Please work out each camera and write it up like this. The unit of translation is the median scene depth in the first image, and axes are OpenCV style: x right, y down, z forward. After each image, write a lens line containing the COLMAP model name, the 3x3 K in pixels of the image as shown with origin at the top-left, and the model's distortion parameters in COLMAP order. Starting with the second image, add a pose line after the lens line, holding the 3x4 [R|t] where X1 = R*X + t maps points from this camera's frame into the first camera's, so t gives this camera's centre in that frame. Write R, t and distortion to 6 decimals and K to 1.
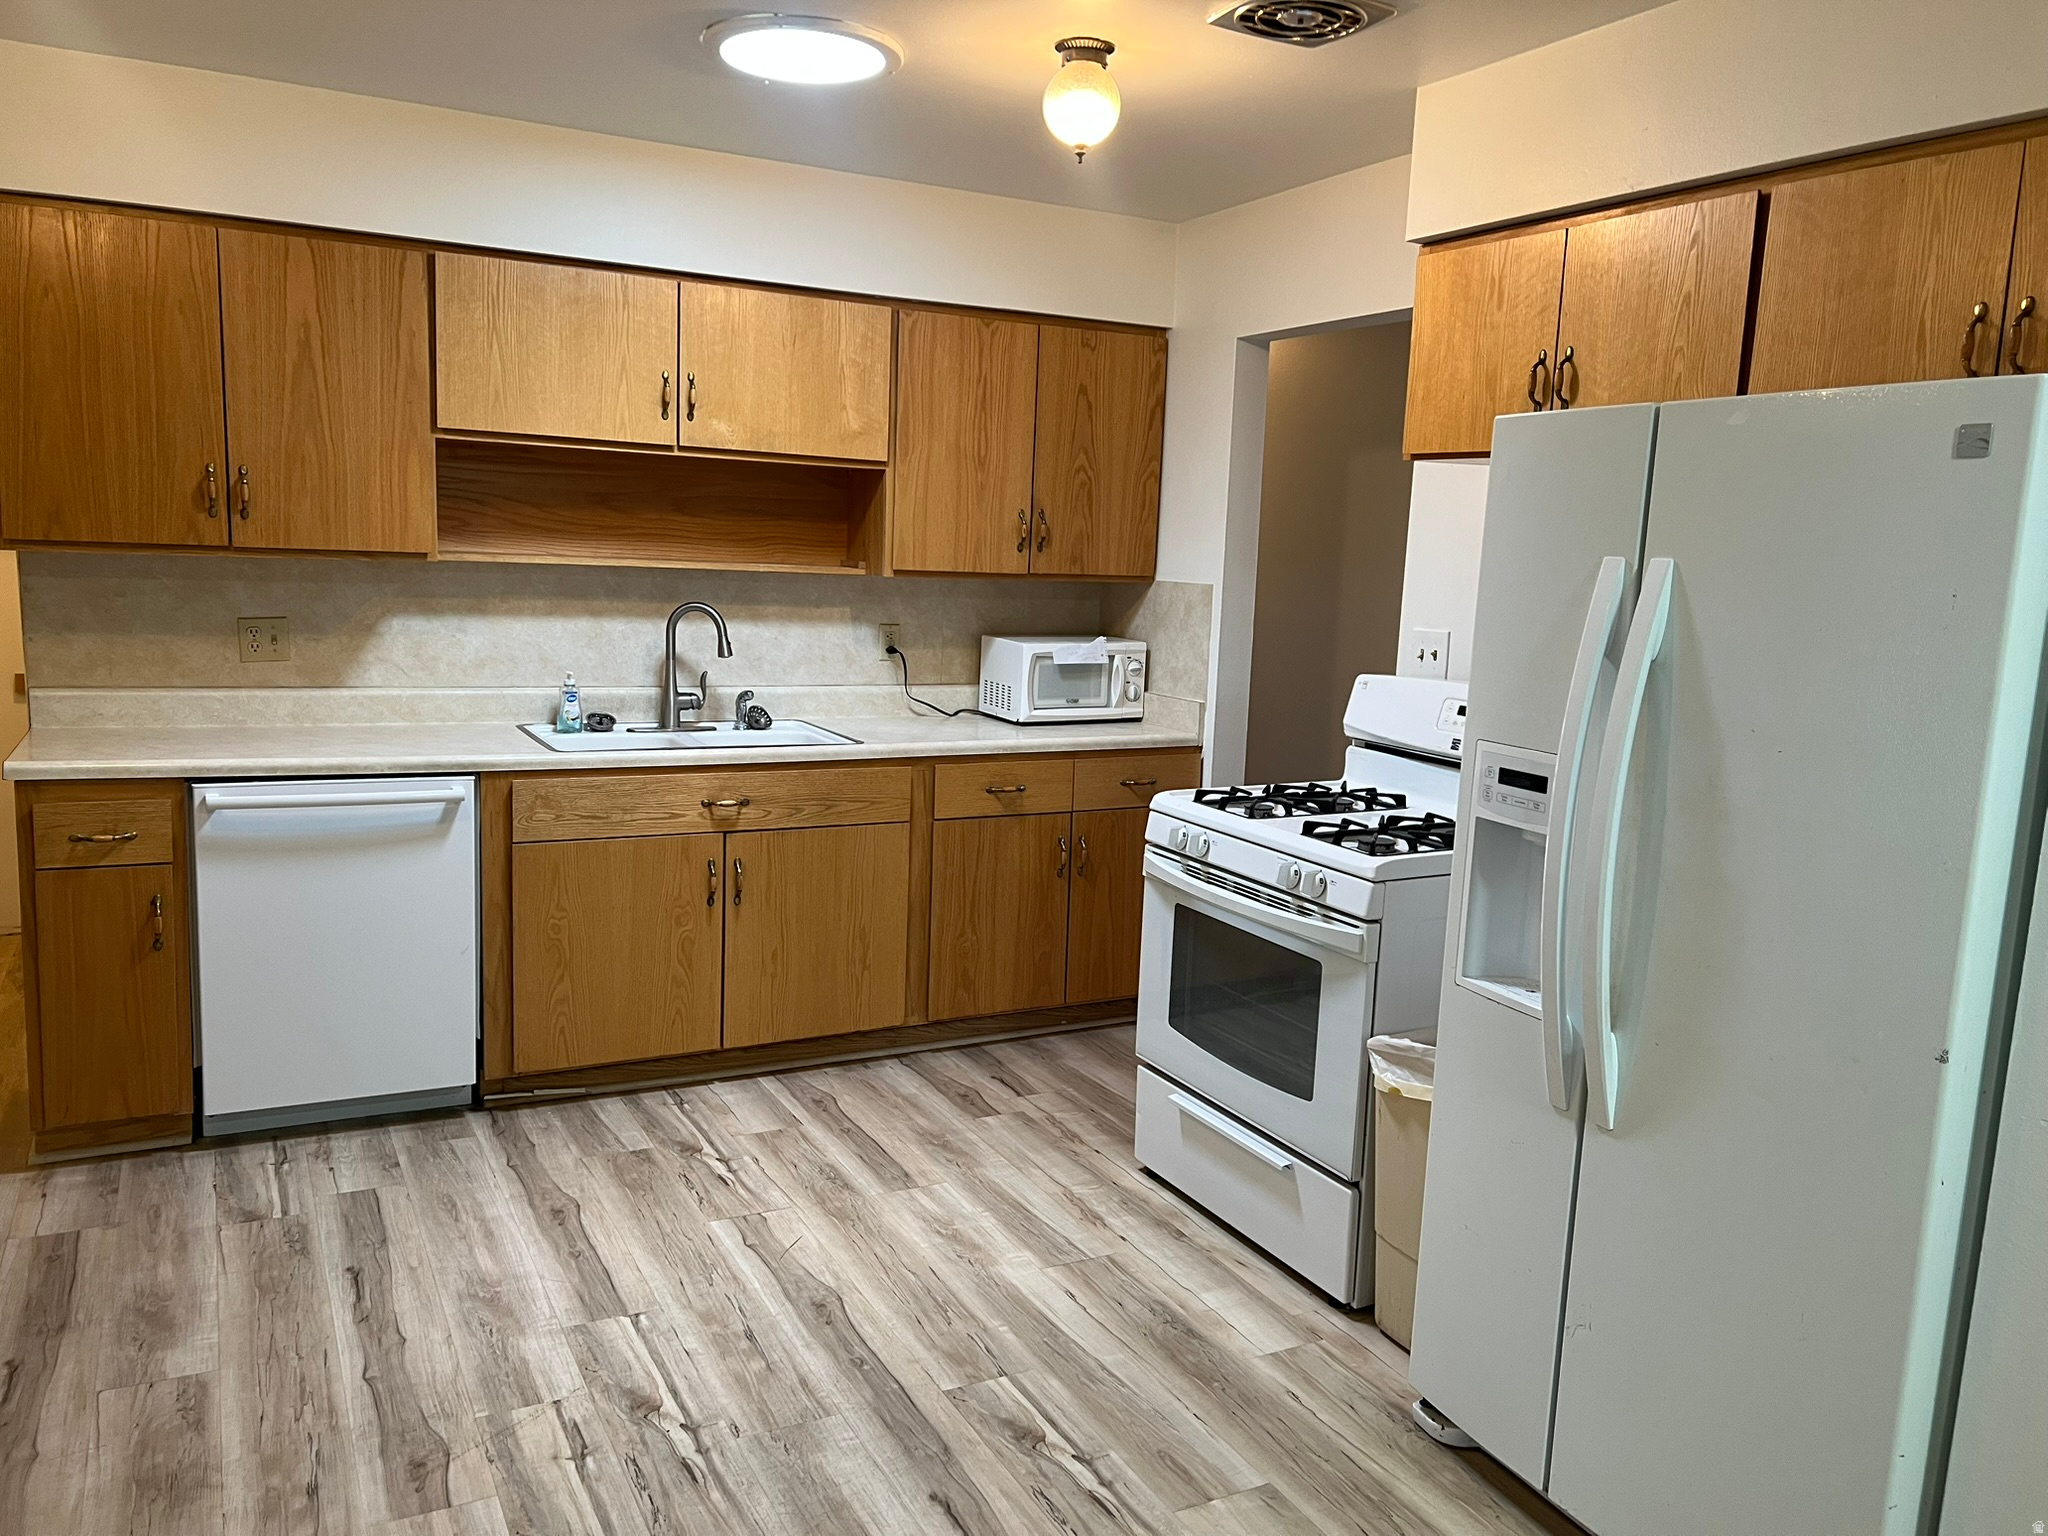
lens RADIAL K [[1536.4, 0, 1017.9], [0, 1536.4, 758.1], [0, 0, 1]] dist [0.037754, -0.011247]
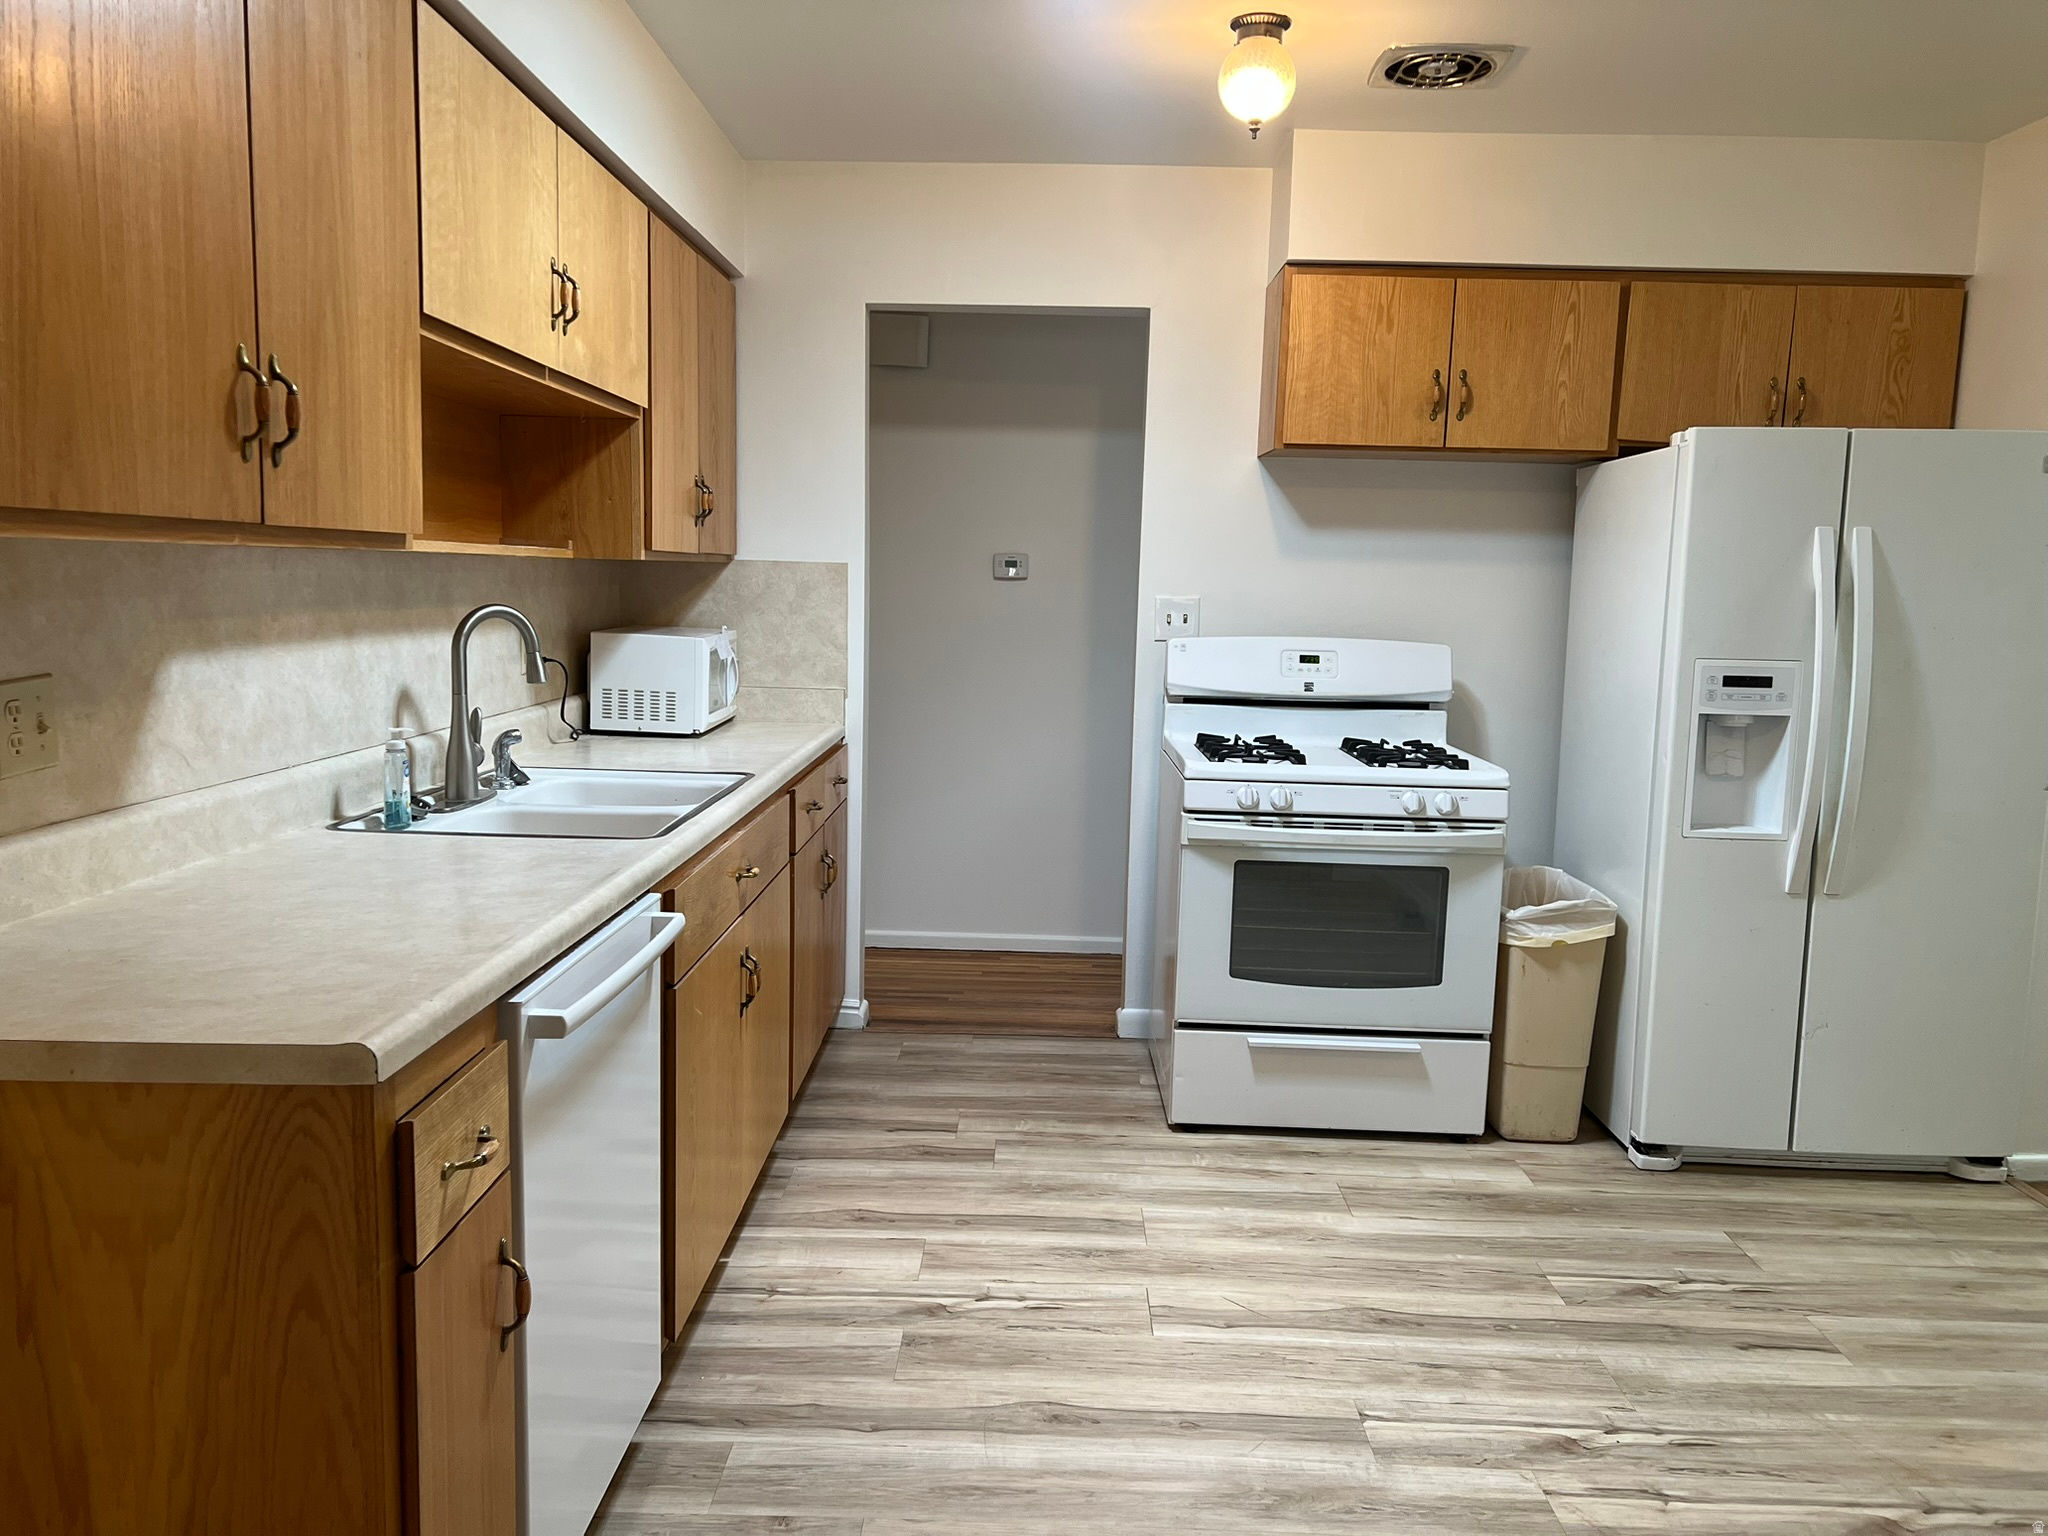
lens RADIAL K [[1536.4, 0, 1017.9], [0, 1536.4, 758.1], [0, 0, 1]] dist [0.037754, -0.011247]
pose [[0.482910, -0.133185, 0.865482, -0.878282], [0.120359, 0.989081, 0.085049, -0.083435], [-0.867359, 0.063098, 0.493667, 0.607999]]
